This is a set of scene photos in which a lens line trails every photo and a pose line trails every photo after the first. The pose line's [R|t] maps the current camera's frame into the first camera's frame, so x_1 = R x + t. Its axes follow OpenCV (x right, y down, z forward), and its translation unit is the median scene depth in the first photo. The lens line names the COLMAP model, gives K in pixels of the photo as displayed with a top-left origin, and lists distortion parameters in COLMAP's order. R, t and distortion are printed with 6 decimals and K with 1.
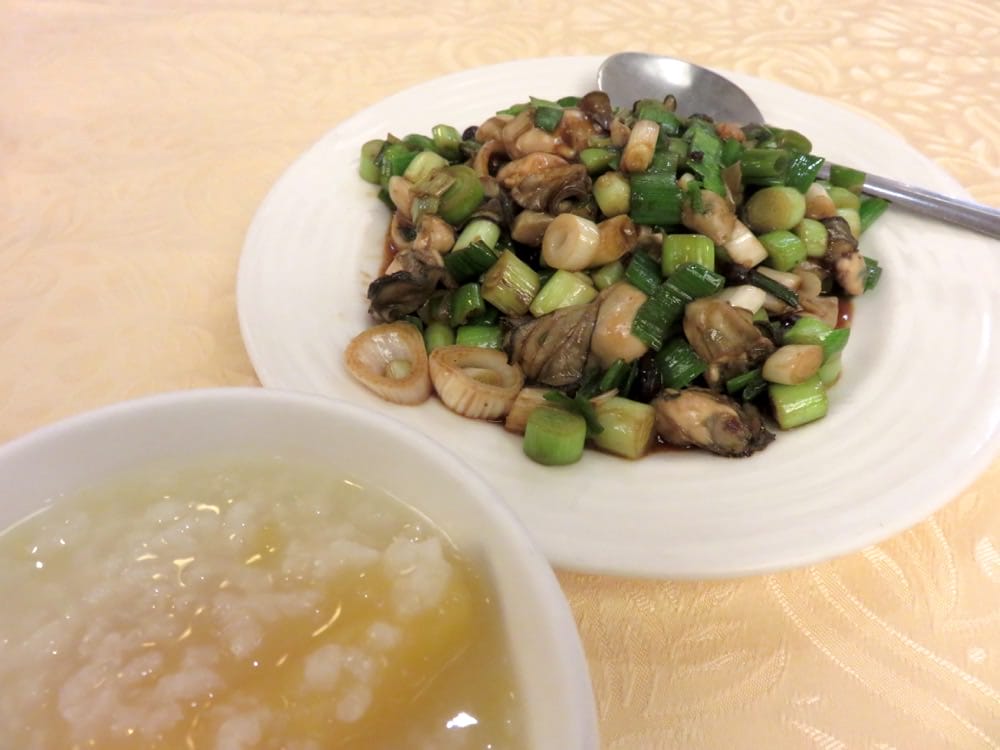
lens RADIAL K [[751.2, 0, 500.6], [0, 751.2, 375.0], [0, 0, 1]] dist [-0.009116, -0.005197]
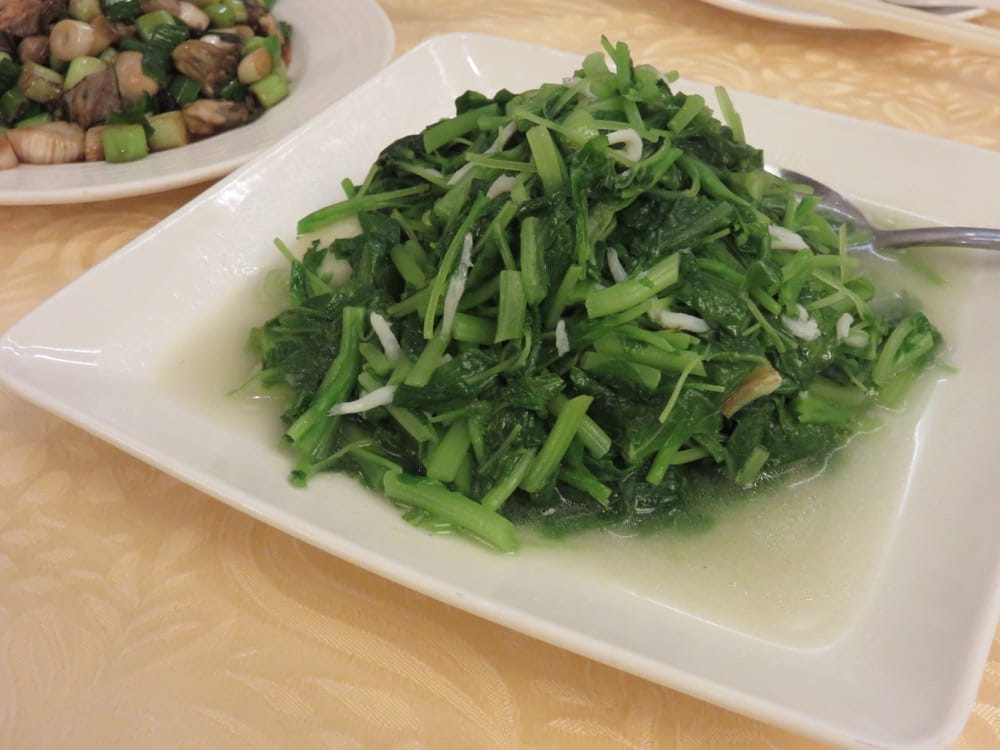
lens RADIAL K [[1163.5, 0, 501.5], [0, 1163.5, 375.4], [0, 0, 1]] dist [-0.026428, 0.000000]
pose [[0.791474, -0.367526, 0.488359, -0.563460], [0.440404, 0.896964, -0.038723, 0.828008], [-0.423809, 0.245723, 0.871783, -1.049369]]
